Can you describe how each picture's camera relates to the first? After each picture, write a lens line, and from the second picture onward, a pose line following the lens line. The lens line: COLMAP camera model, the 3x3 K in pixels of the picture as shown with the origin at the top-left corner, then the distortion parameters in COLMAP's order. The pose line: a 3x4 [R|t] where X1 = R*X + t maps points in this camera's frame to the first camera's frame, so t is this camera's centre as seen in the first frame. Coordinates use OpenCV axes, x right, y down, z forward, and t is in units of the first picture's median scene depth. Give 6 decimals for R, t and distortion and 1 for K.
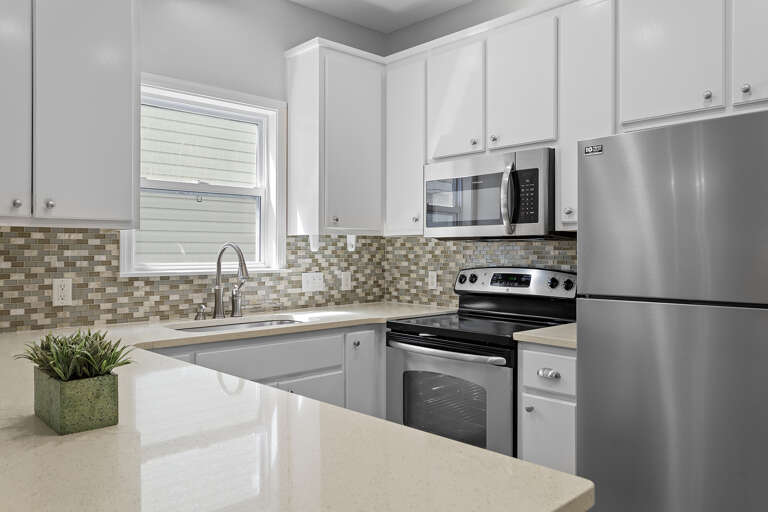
lens RADIAL K [[586.5, 0, 382.7], [0, 586.5, 251.4], [0, 0, 1]] dist [0.003156, 0.002467]
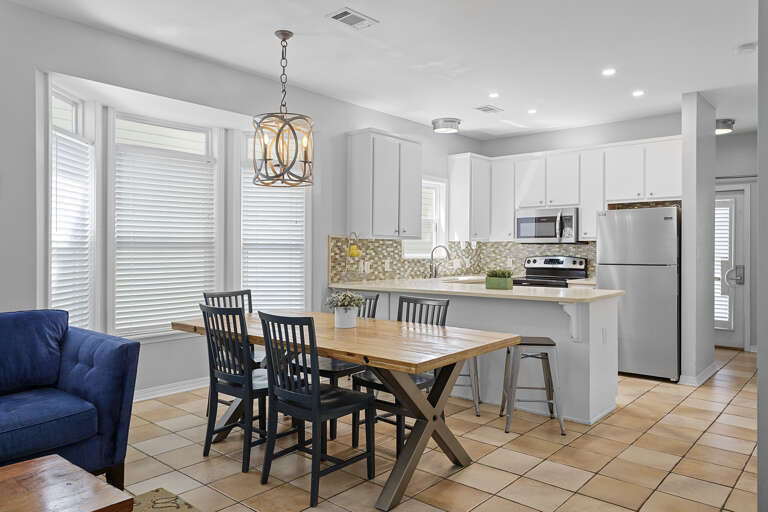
lens RADIAL K [[554.0, 0, 384.8], [0, 554.0, 257.4], [0, 0, 1]] dist [-0.003906, -0.001422]
pose [[0.994009, 0.000189, 0.109296, -0.666405], [-0.001720, 0.999902, 0.013913, 0.003608], [-0.109283, -0.014017, 0.993912, -1.063888]]
